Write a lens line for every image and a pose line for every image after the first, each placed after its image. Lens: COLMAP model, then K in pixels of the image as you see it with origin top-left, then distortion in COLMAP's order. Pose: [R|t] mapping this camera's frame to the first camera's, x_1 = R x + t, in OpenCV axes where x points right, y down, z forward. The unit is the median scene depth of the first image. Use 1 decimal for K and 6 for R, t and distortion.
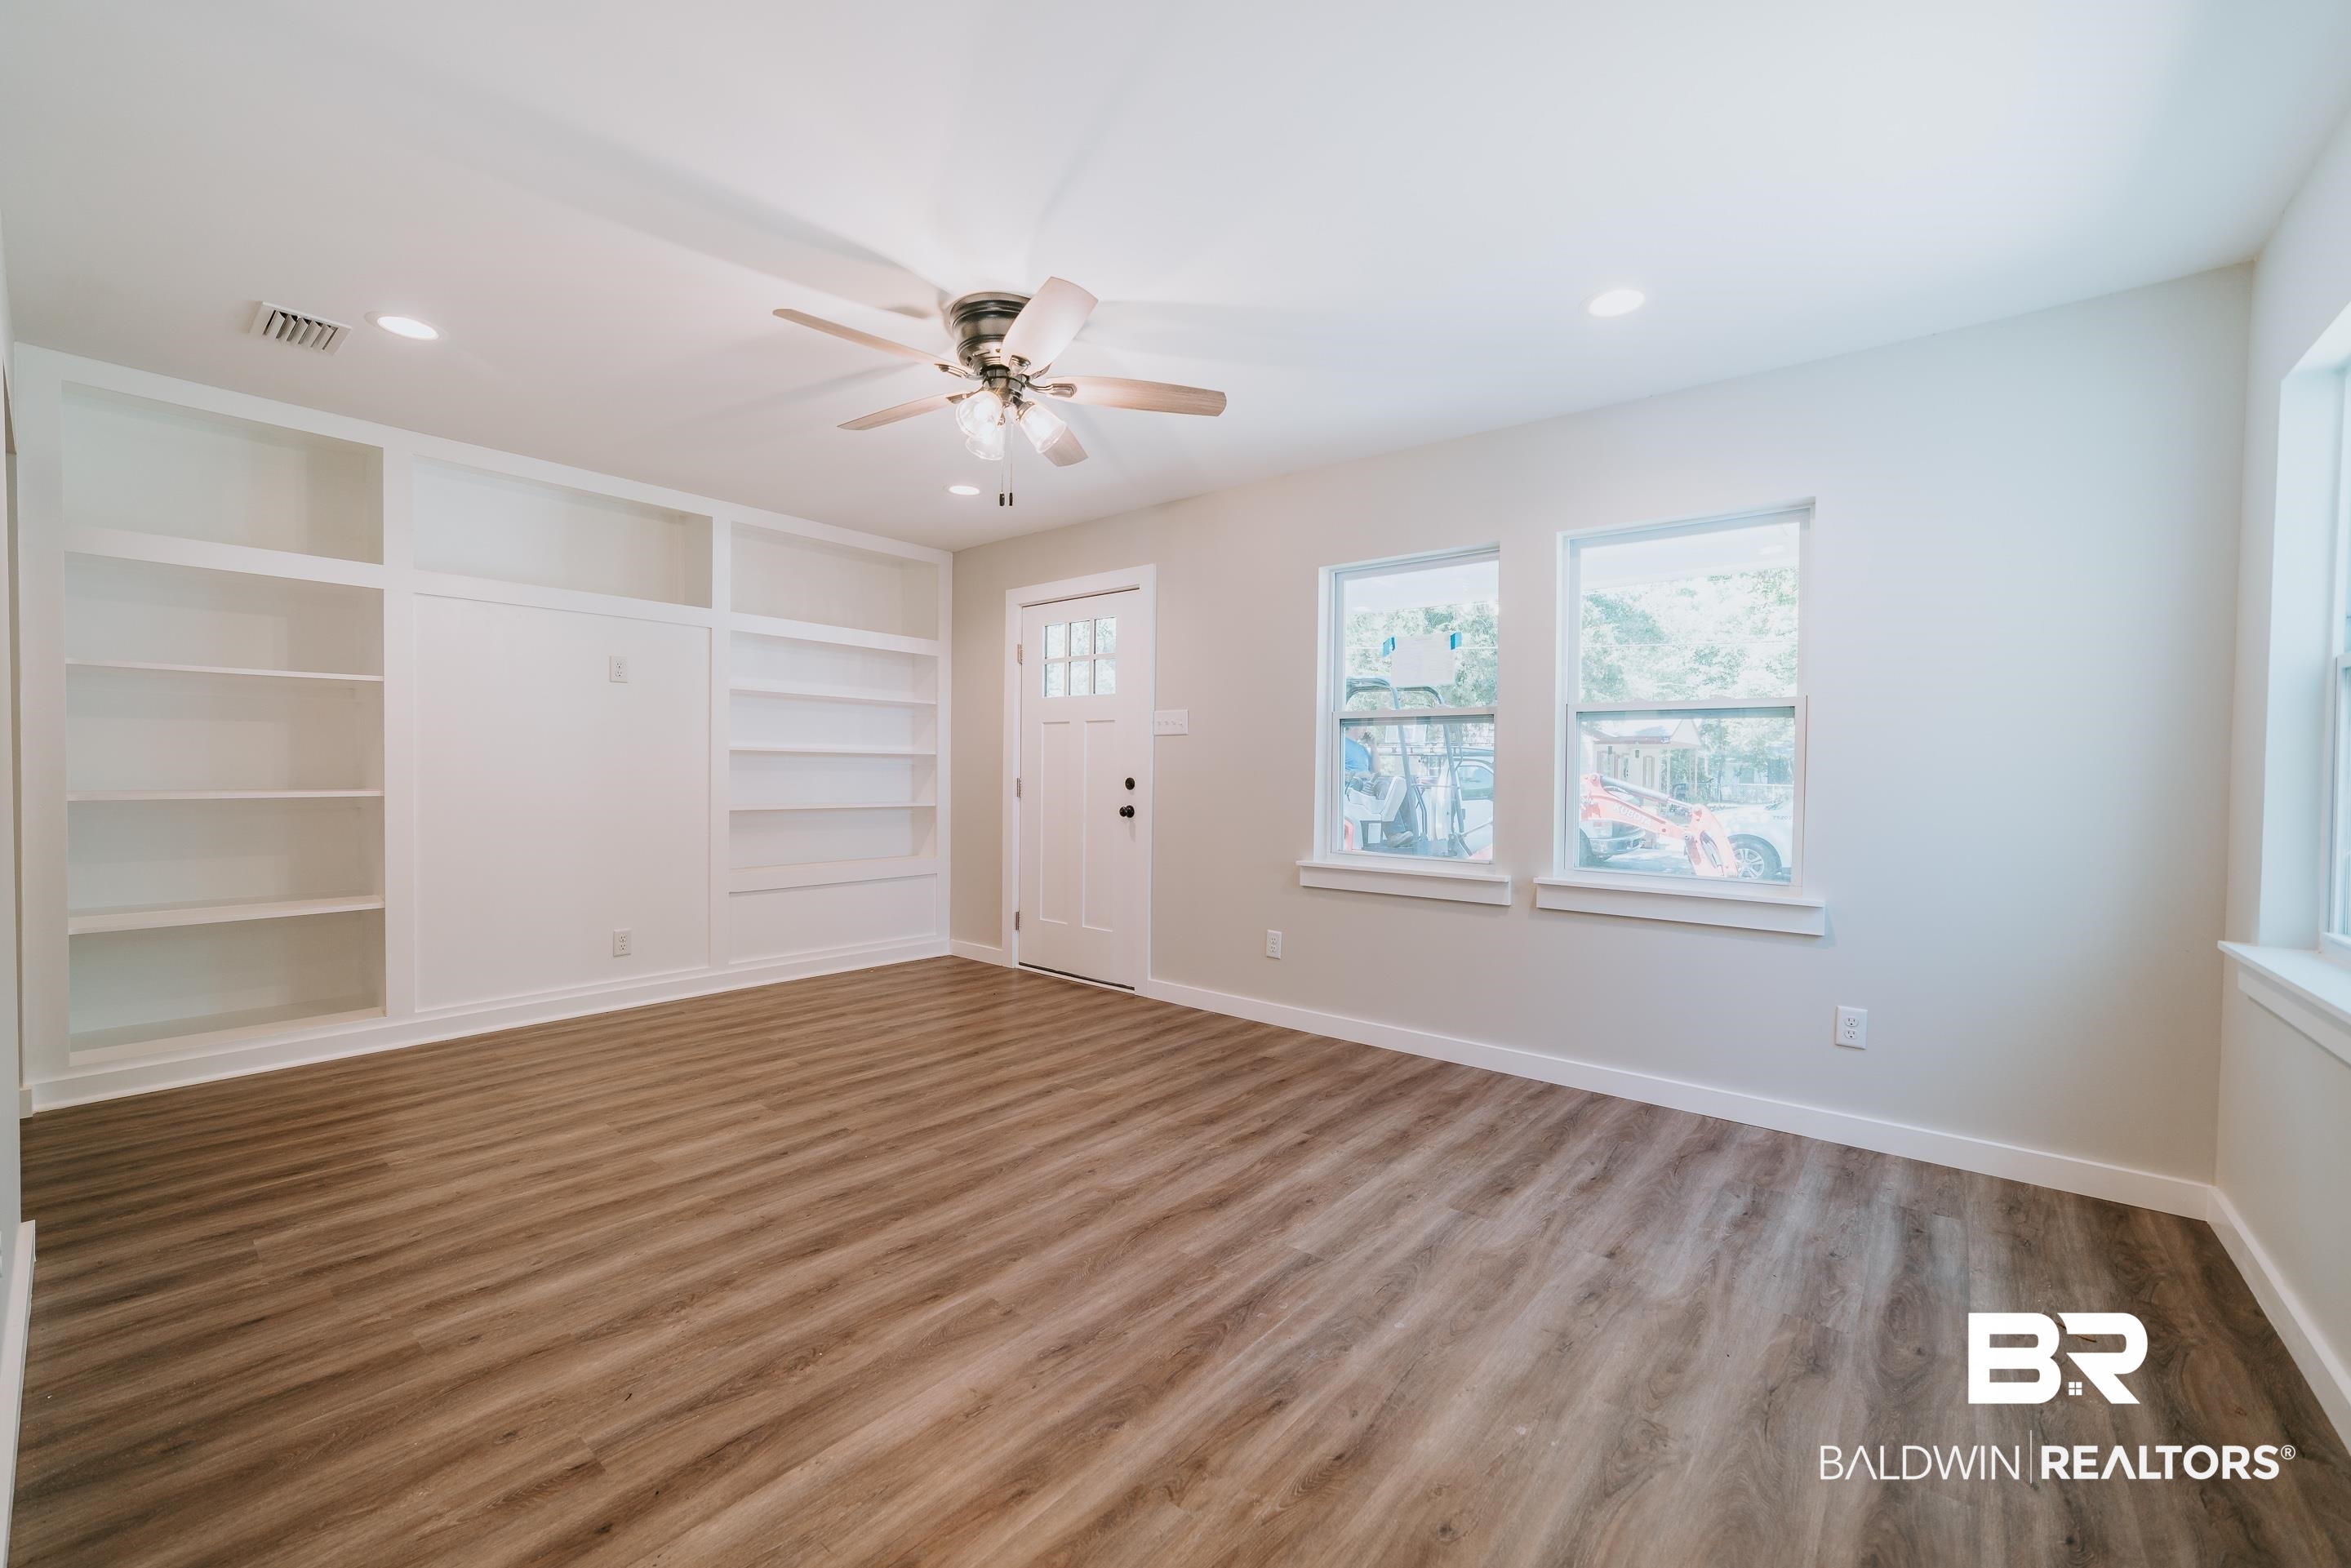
lens RADIAL K [[939.3, 0, 1172.0], [0, 939.3, 788.5], [0, 0, 1]] dist [-0.020634, 0.007657]
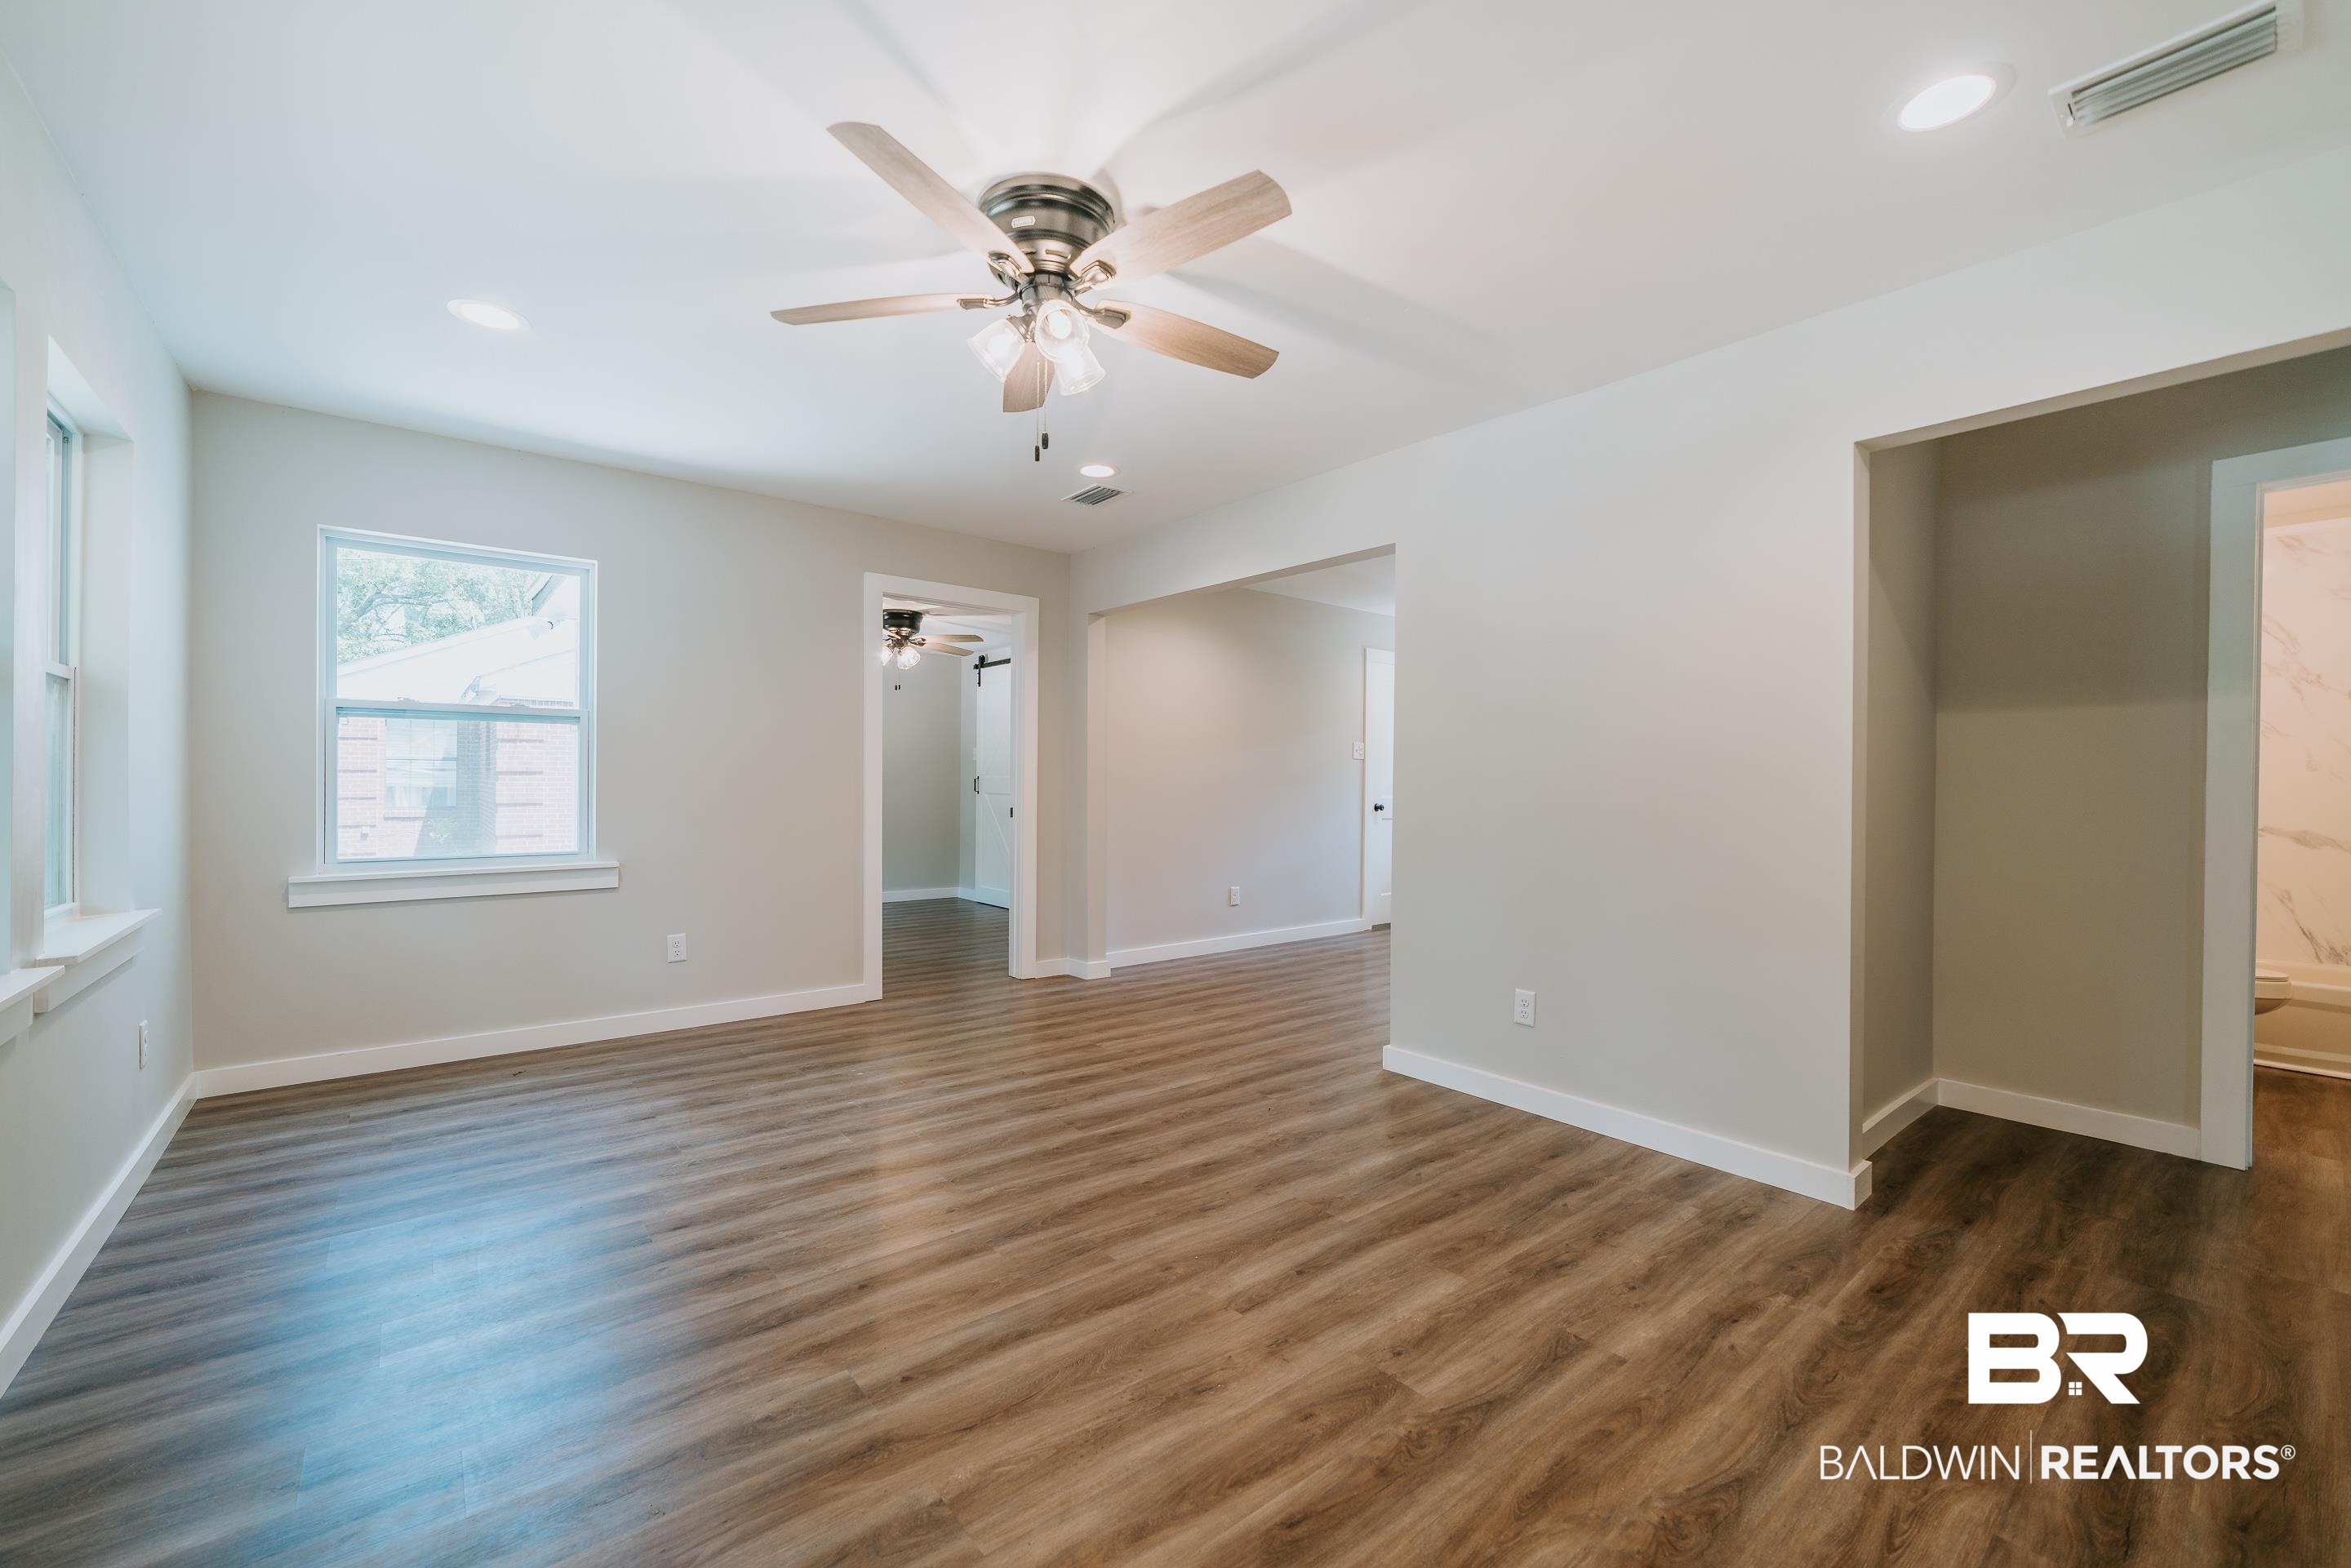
lens RADIAL K [[939.3, 0, 1172.8], [0, 939.3, 788.1], [0, 0, 1]] dist [-0.020634, 0.007657]
pose [[-0.981826, -0.021987, 0.188503, -0.441499], [-0.017508, 0.999524, 0.025390, -0.035667], [-0.188972, 0.021628, -0.981744, 1.754536]]
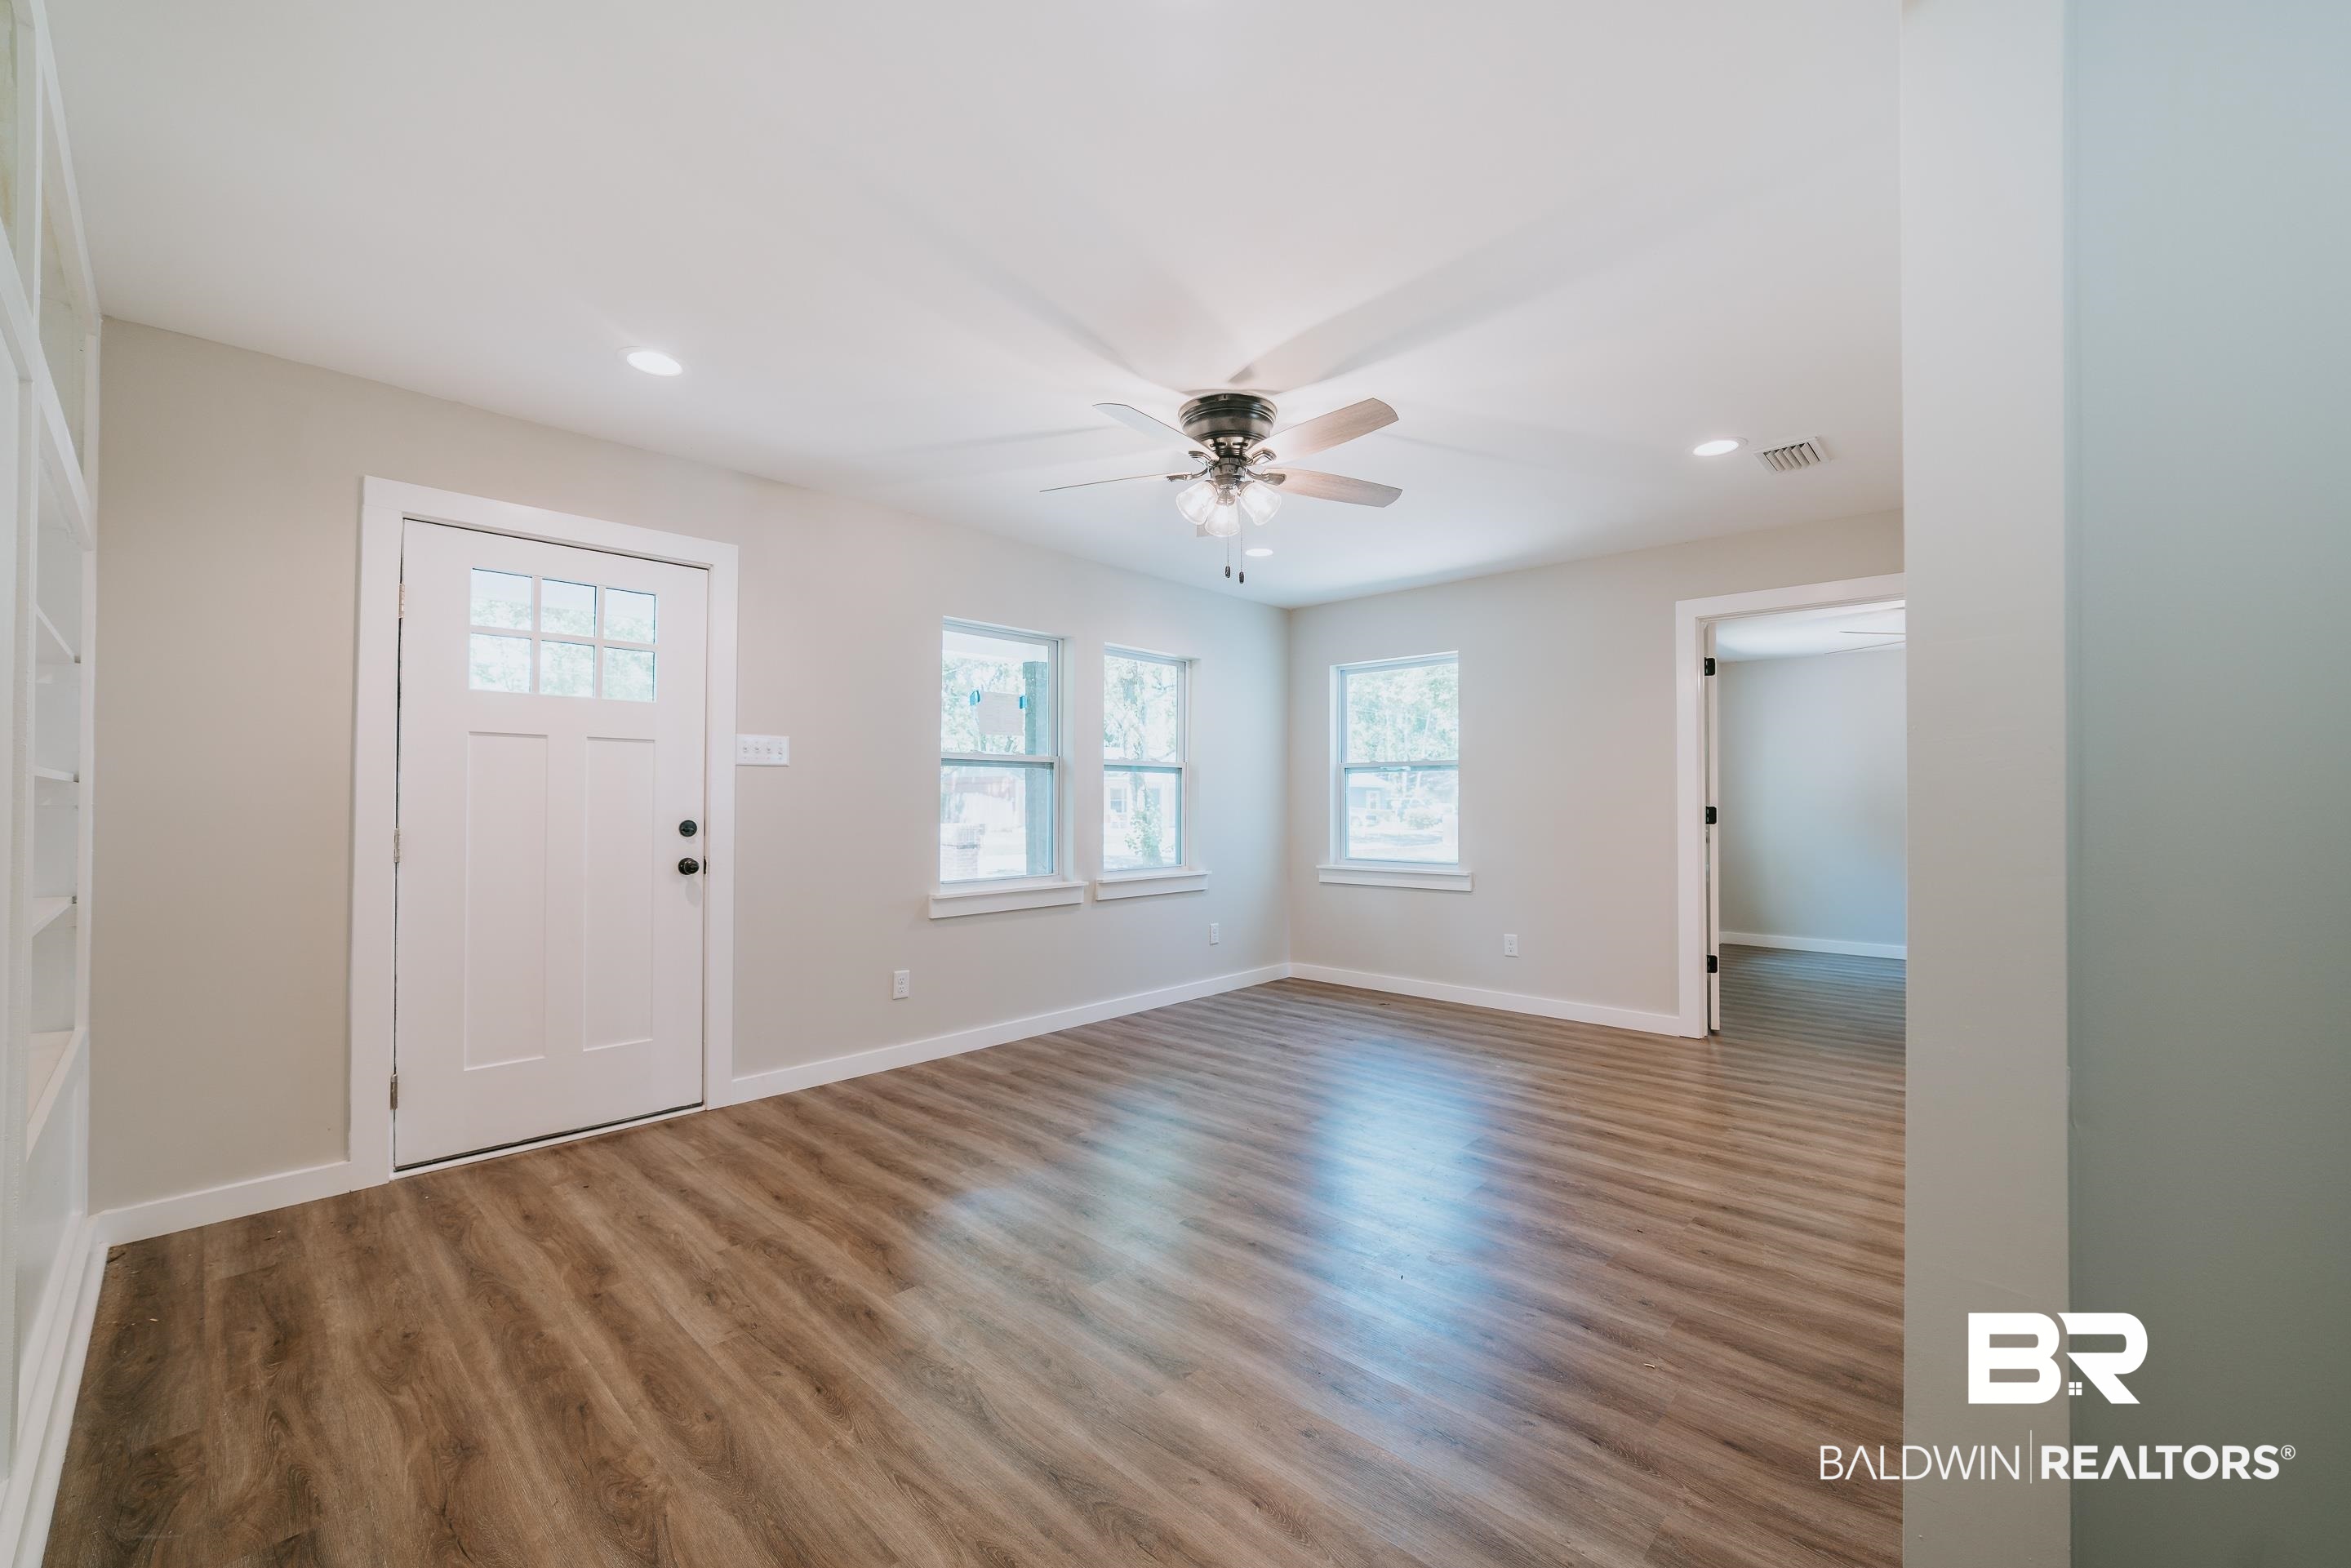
lens RADIAL K [[939.3, 0, 1172.1], [0, 939.3, 791.1], [0, 0, 1]] dist [-0.020634, 0.007657]
pose [[0.061225, -0.000446, 0.998124, -1.297319], [0.017998, 0.999838, -0.000658, -0.046408], [-0.997962, 0.018005, 0.061223, 0.996284]]
